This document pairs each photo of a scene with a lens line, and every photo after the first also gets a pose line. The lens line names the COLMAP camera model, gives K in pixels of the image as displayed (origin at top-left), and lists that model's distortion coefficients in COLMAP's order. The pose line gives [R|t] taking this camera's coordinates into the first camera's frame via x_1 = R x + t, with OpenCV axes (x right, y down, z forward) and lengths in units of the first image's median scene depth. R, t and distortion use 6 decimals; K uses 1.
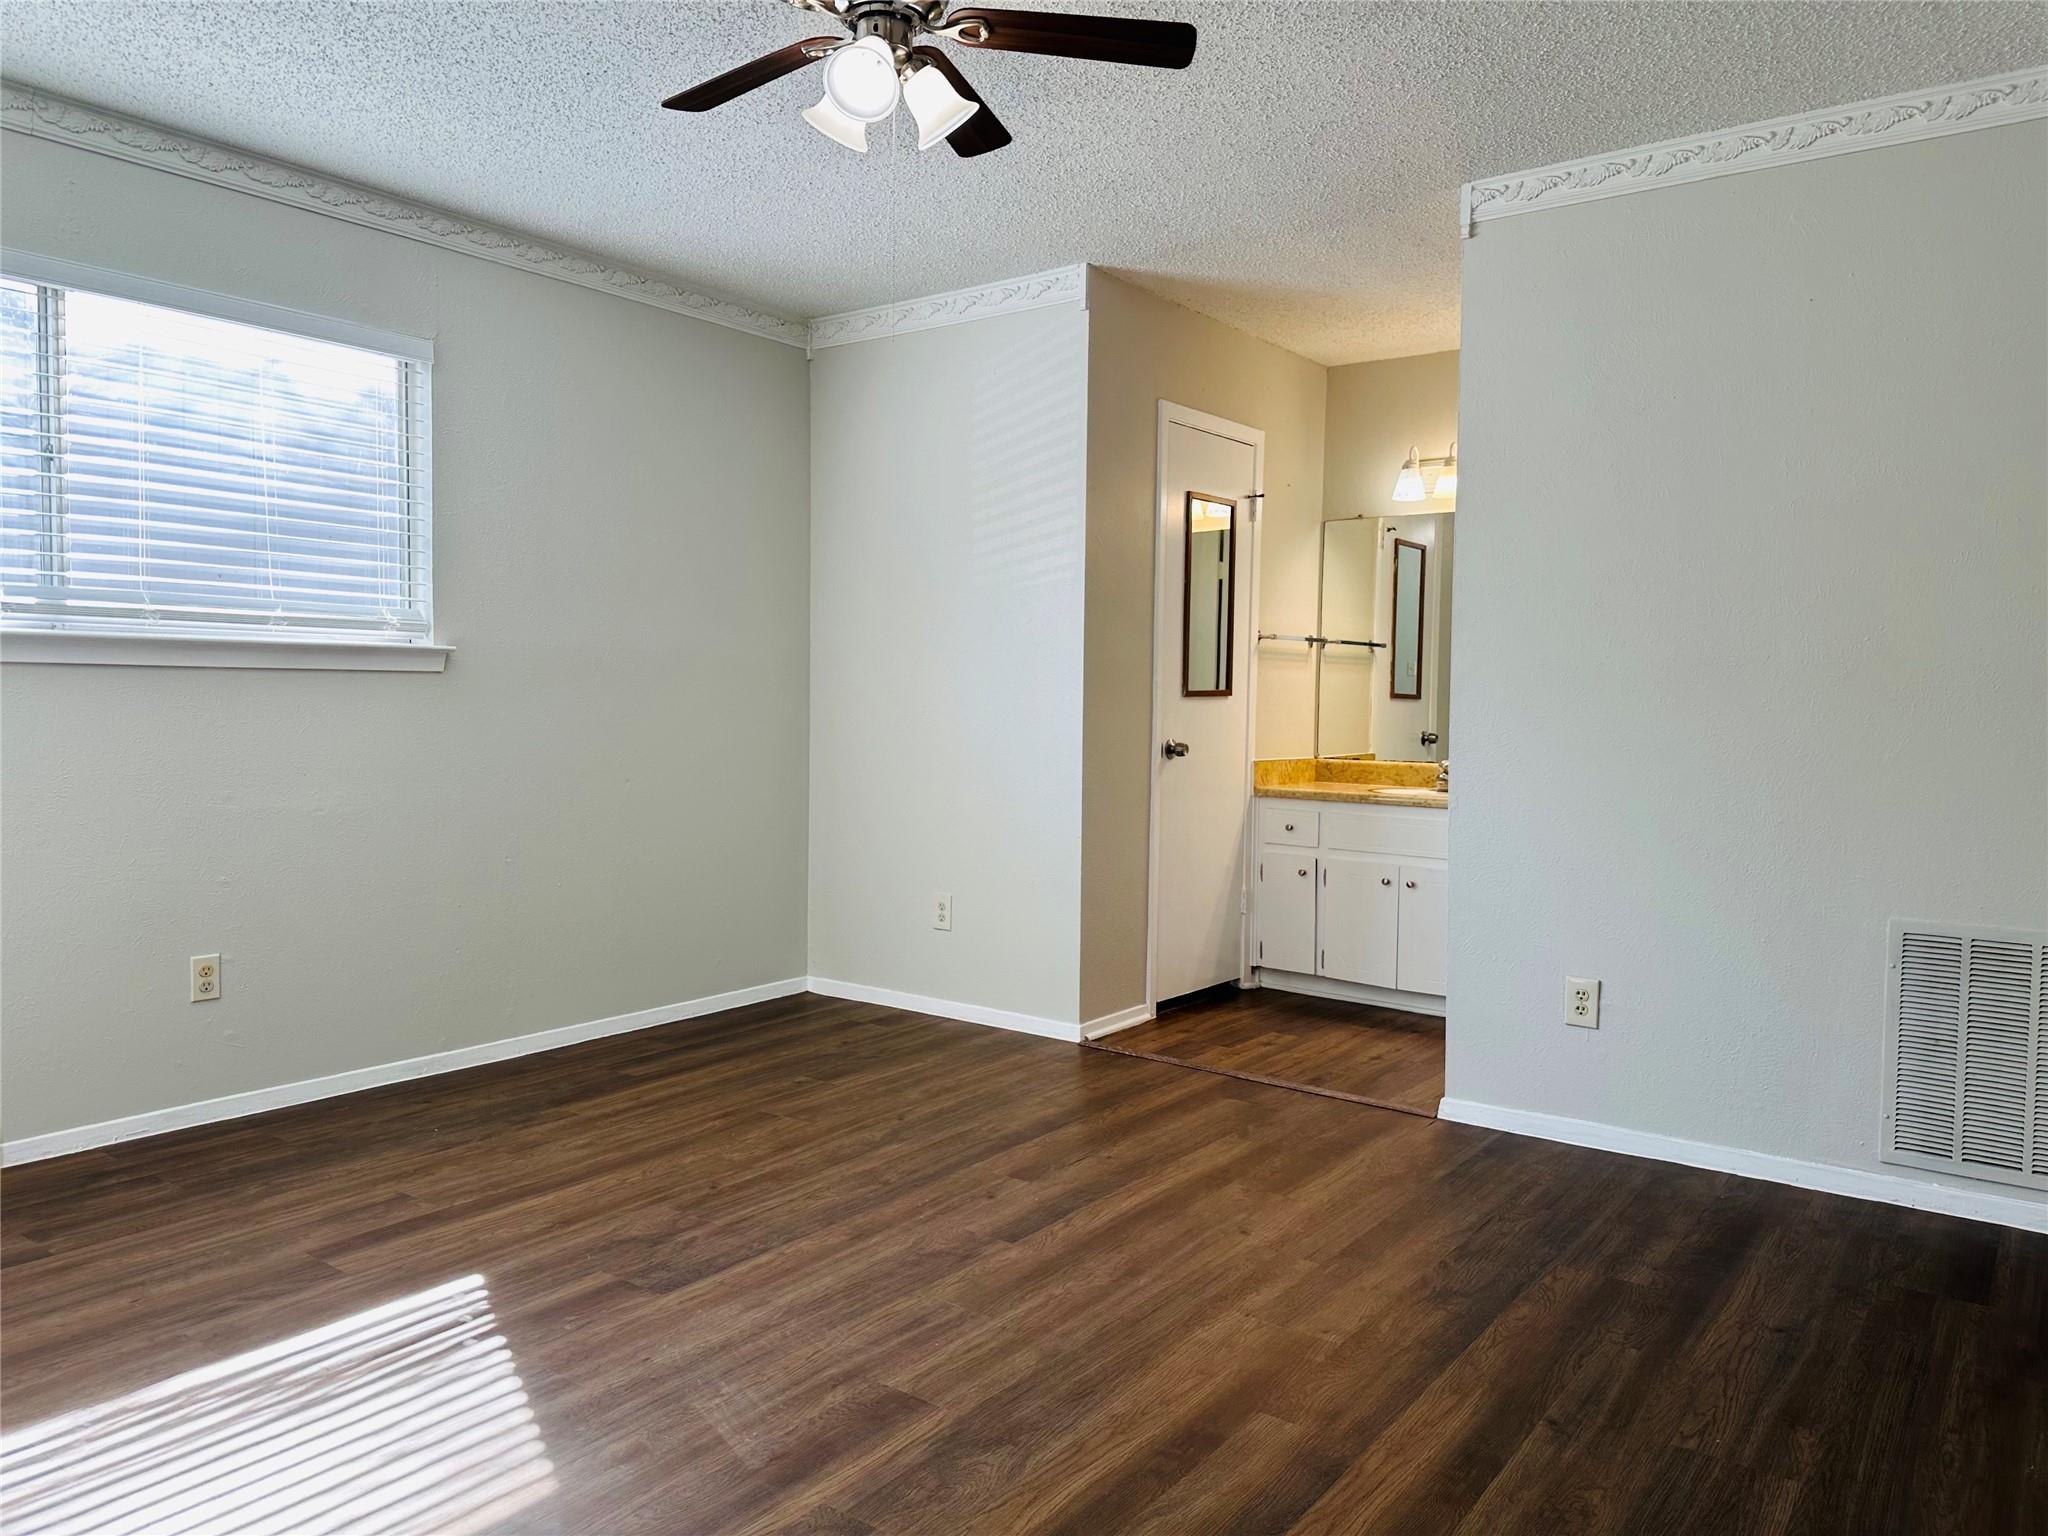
lens RADIAL K [[1459.2, 0, 1024.0], [0, 1459.2, 768.0], [0, 0, 1]] dist [0.130253, -0.170653]
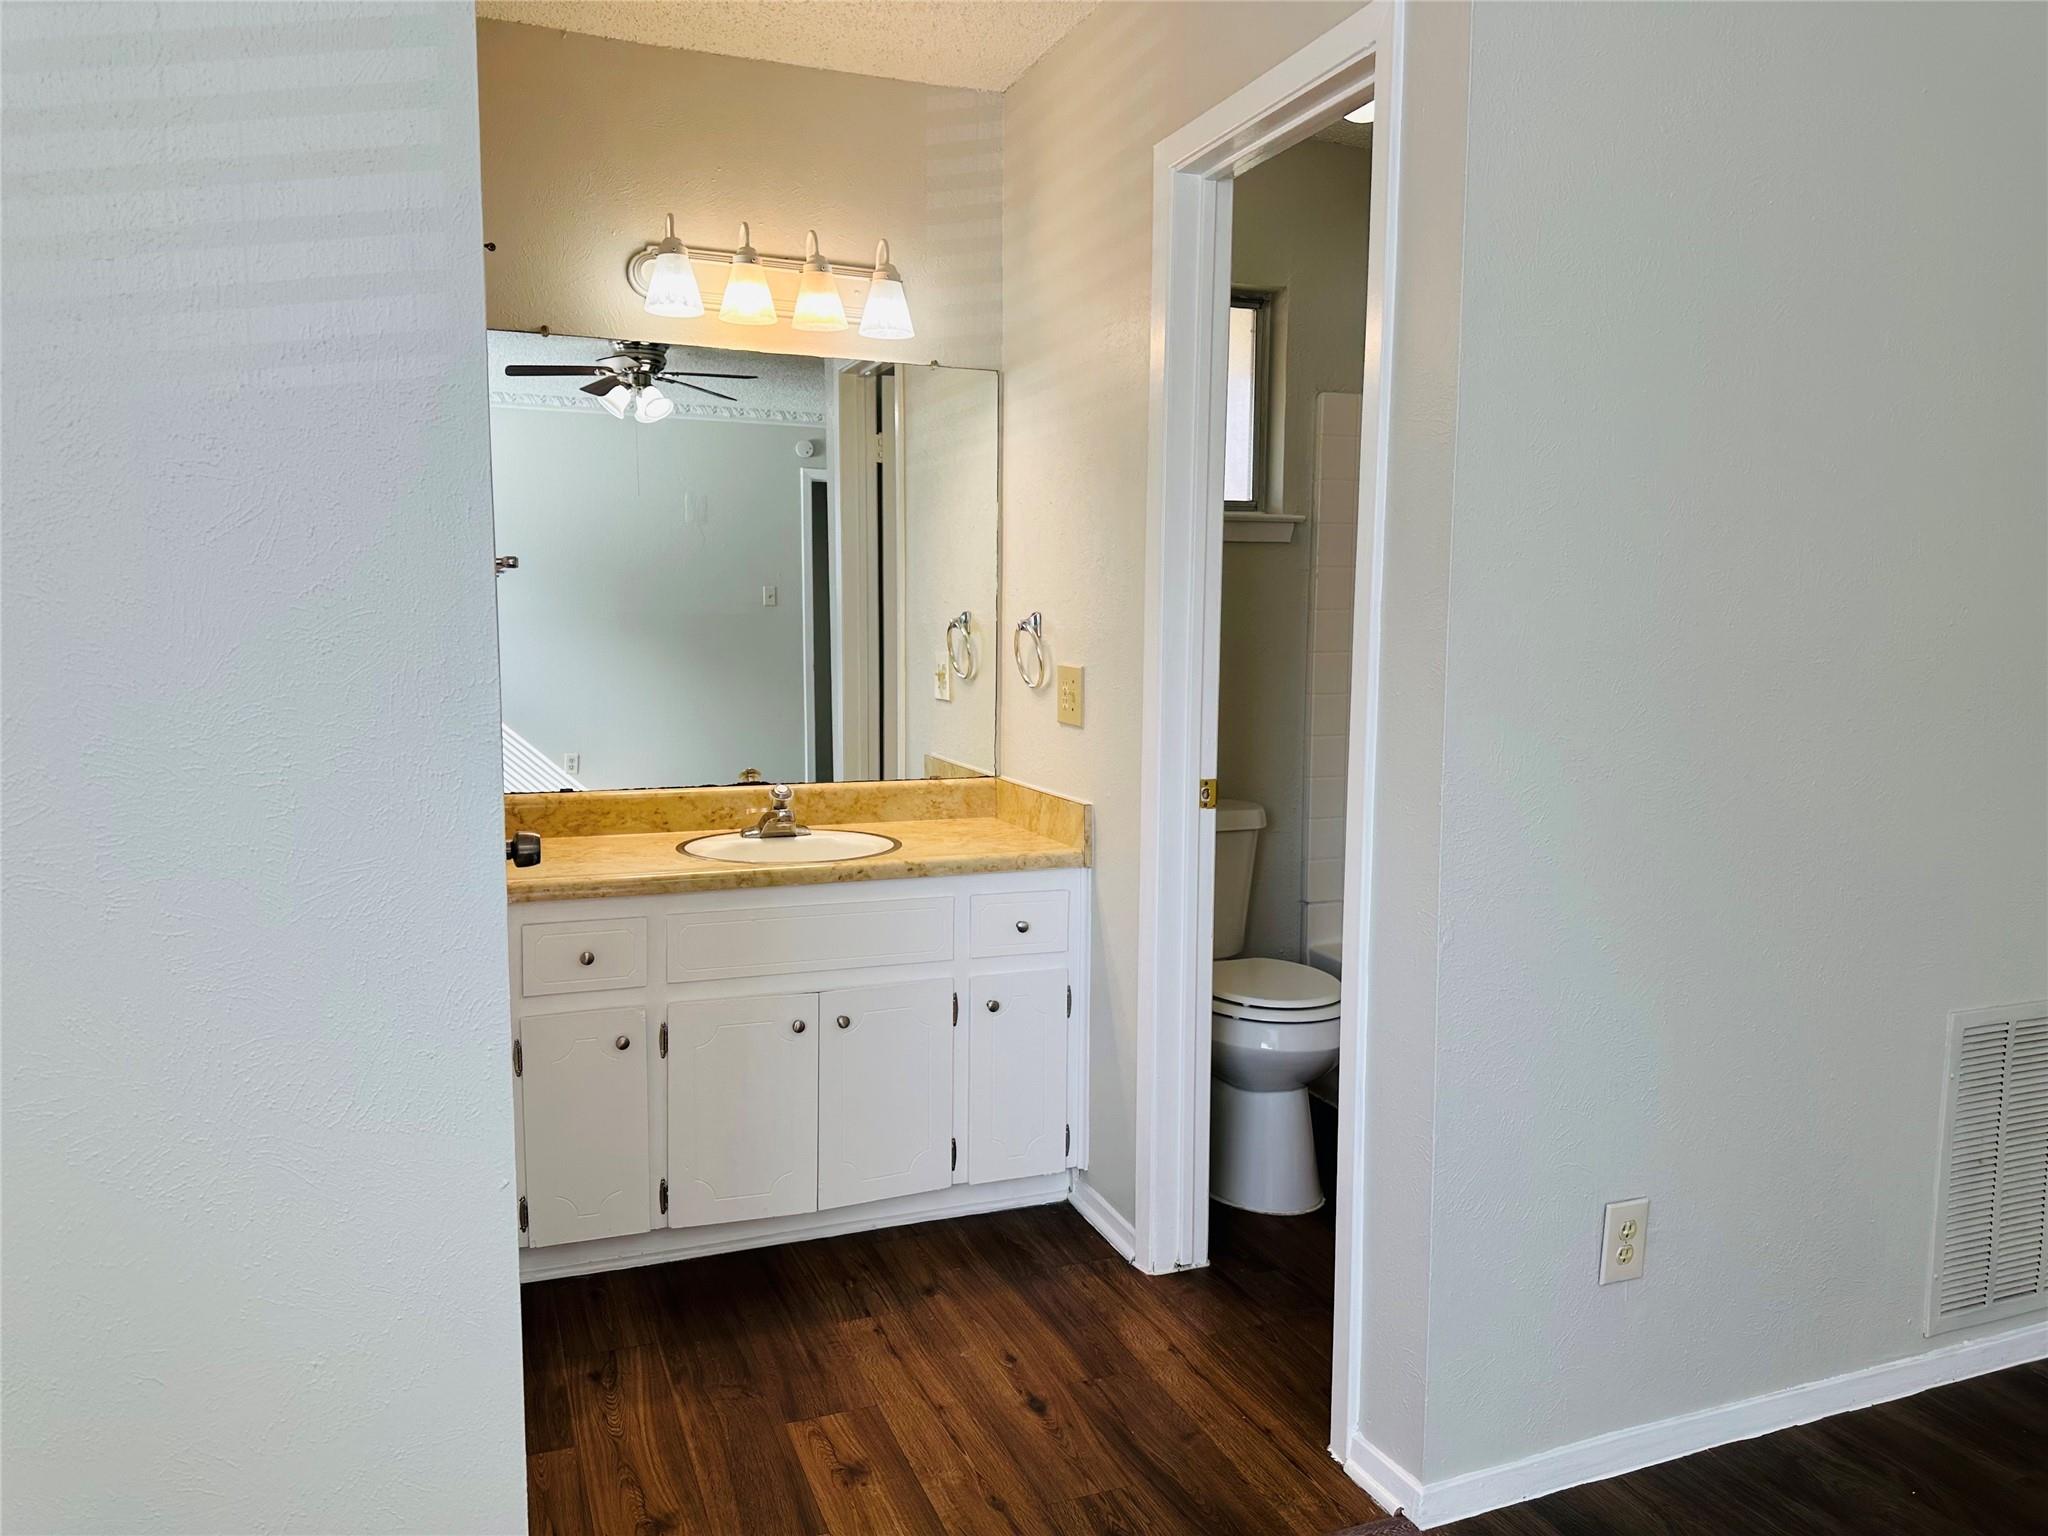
lens RADIAL K [[1459.2, 0, 1024.0], [0, 1459.2, 768.0], [0, 0, 1]] dist [0.130253, -0.170653]
pose [[0.523731, -0.106514, 0.845198, -0.255717], [0.044634, 0.994221, 0.097637, -0.108688], [-0.850713, -0.013411, 0.525459, 1.060213]]
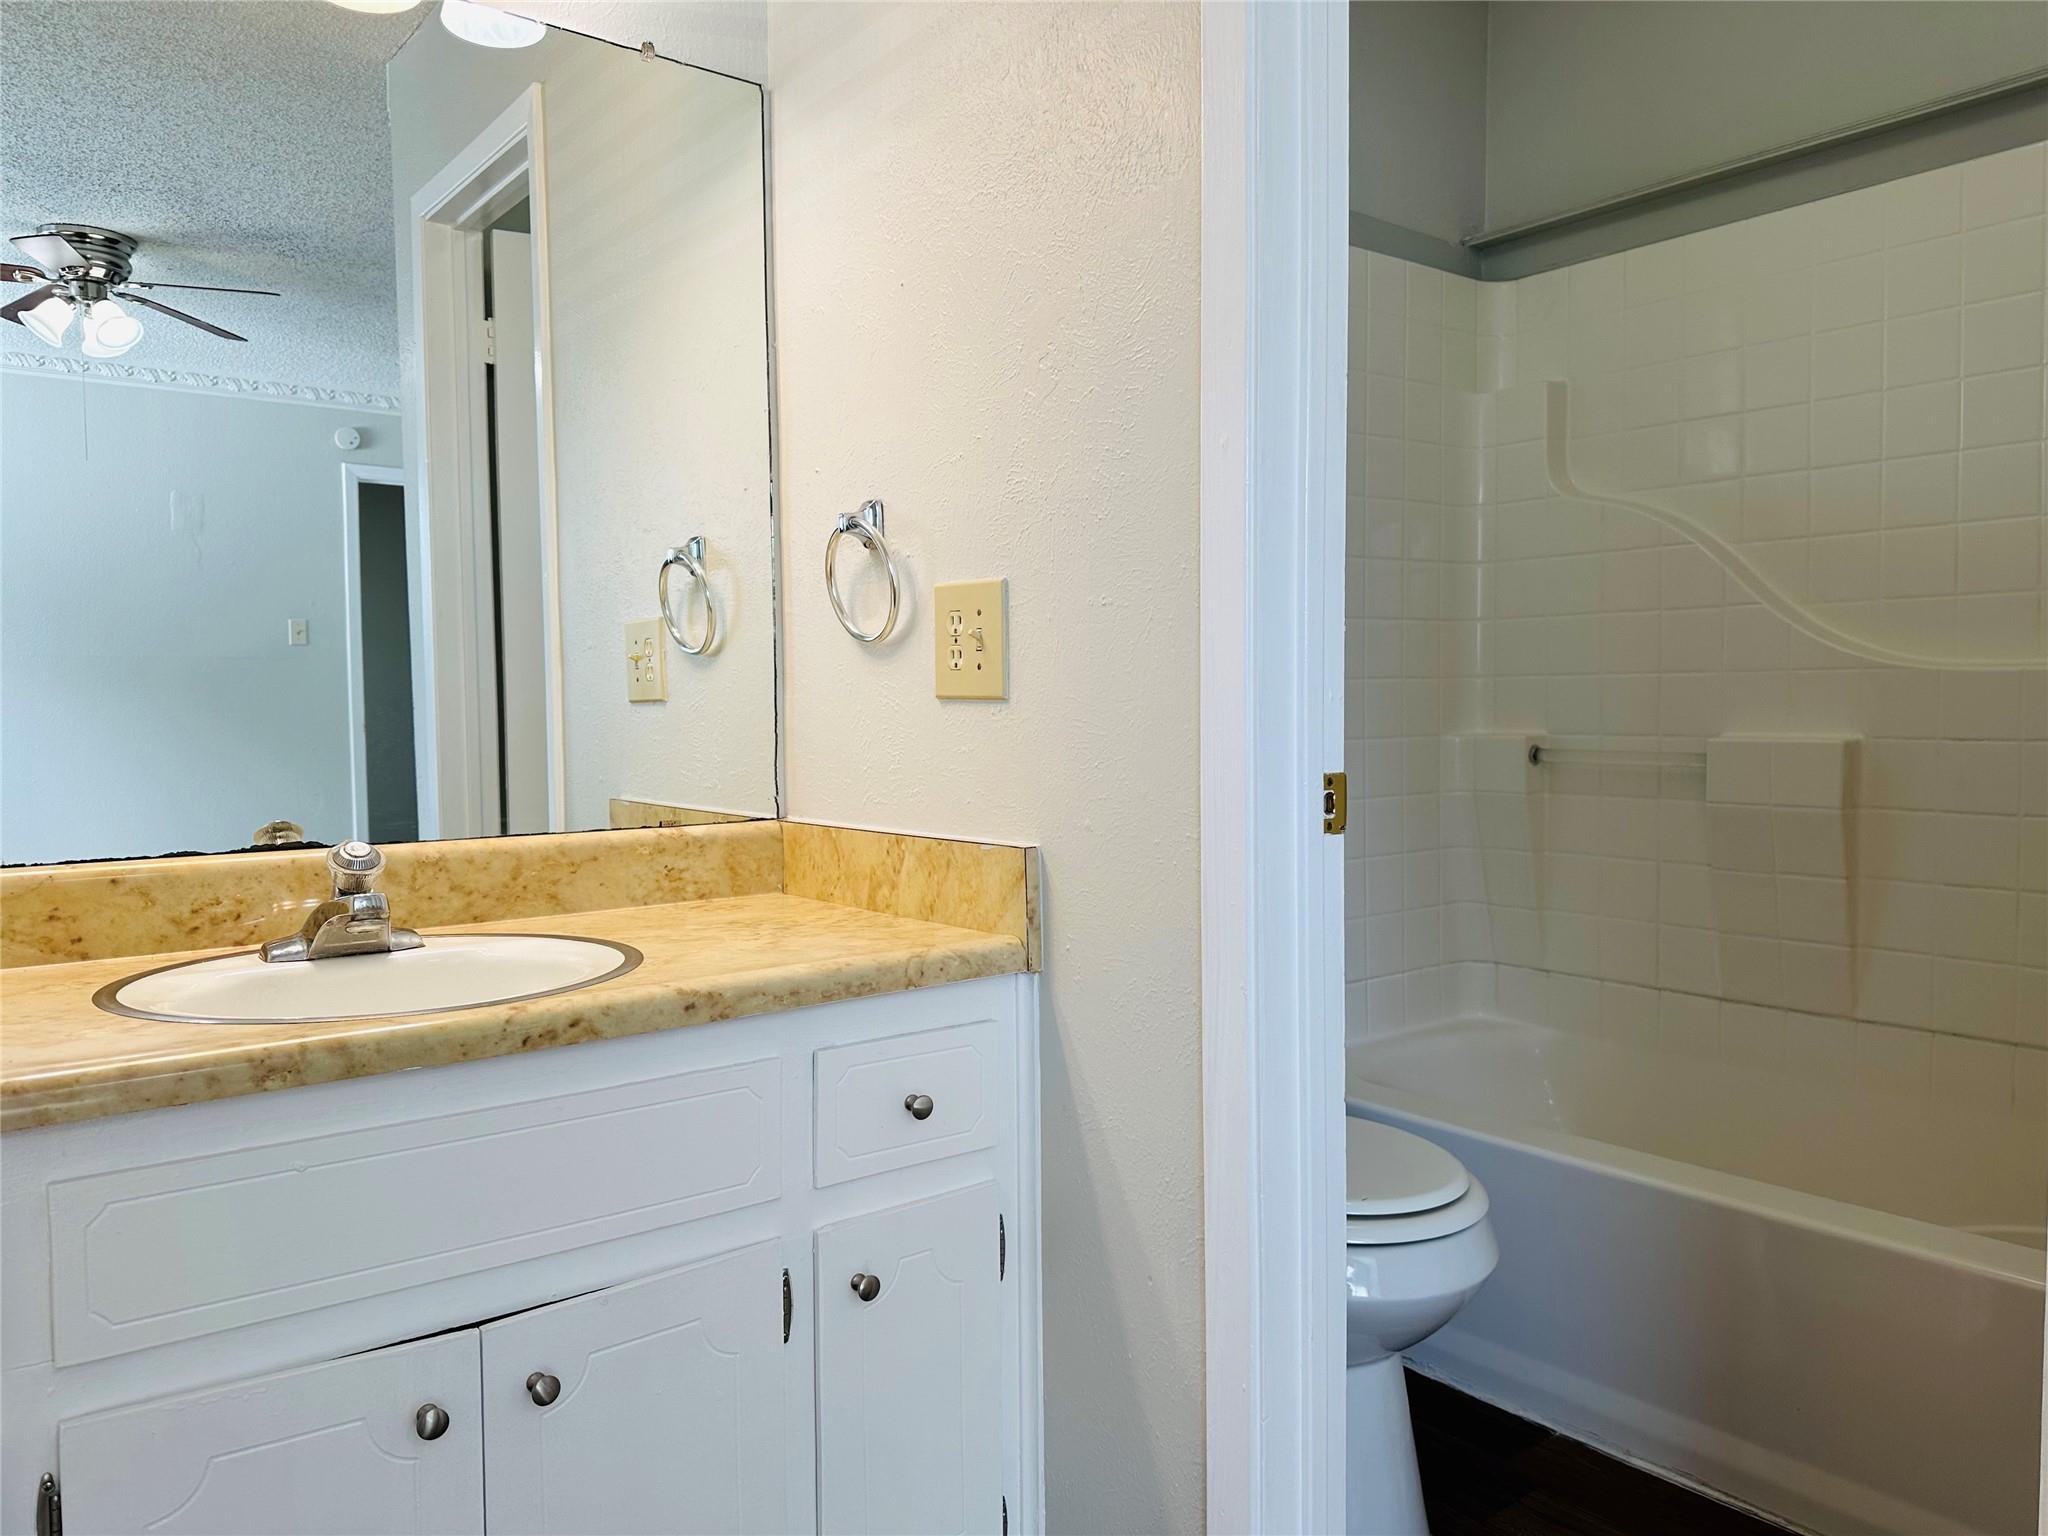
lens RADIAL K [[1459.2, 0, 1024.0], [0, 1459.2, 768.0], [0, 0, 1]] dist [0.130253, -0.170653]
pose [[0.263536, -0.067210, 0.962305, 0.110743], [0.062724, 0.996653, 0.052431, -0.040773], [-0.962608, 0.046542, 0.266869, 1.401340]]
